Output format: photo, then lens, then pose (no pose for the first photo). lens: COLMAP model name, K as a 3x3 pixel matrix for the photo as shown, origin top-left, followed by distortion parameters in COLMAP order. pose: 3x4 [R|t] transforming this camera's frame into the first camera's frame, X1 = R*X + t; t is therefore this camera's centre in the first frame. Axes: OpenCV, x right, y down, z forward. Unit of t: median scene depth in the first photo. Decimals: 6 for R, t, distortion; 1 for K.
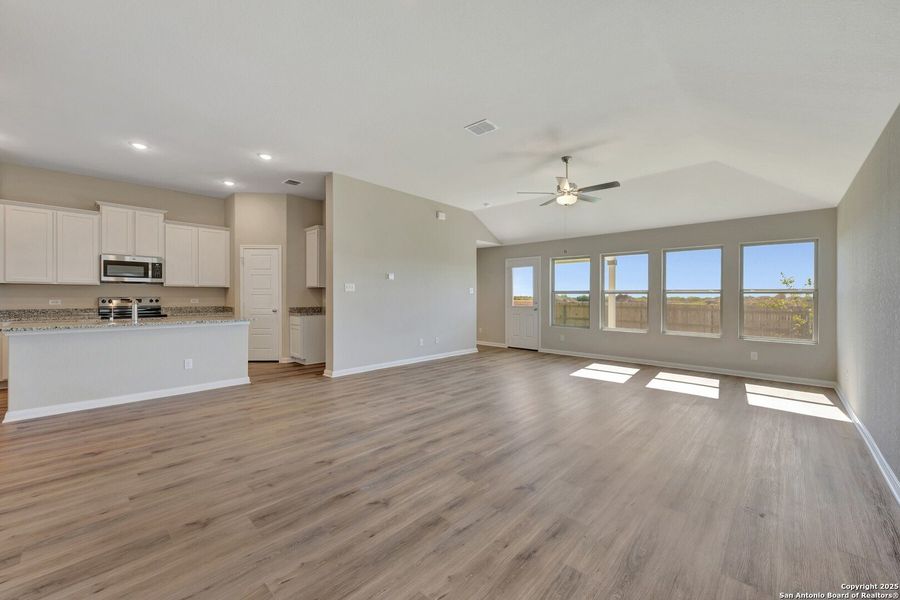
lens RADIAL K [[355.6, 0, 452.4], [0, 355.6, 299.0], [0, 0, 1]] dist [-0.001676, -0.000043]
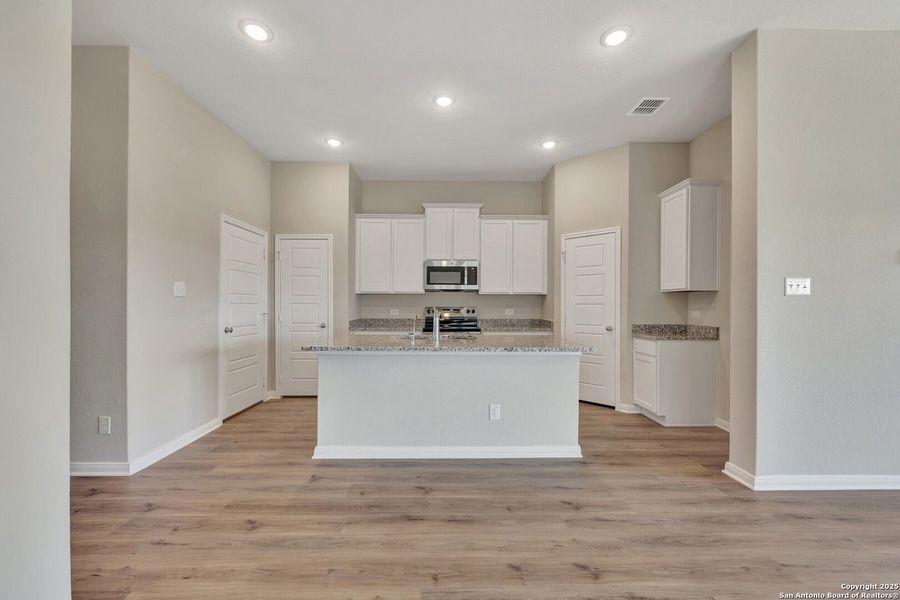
lens RADIAL K [[356.7, 0, 454.0], [0, 356.7, 306.8], [0, 0, 1]] dist [0.000974, 0.000377]
pose [[0.695497, 0.002399, -0.718525, -0.268324], [-0.005627, 0.999982, -0.002108, -0.004699], [0.718507, 0.005509, 0.695498, 0.402793]]
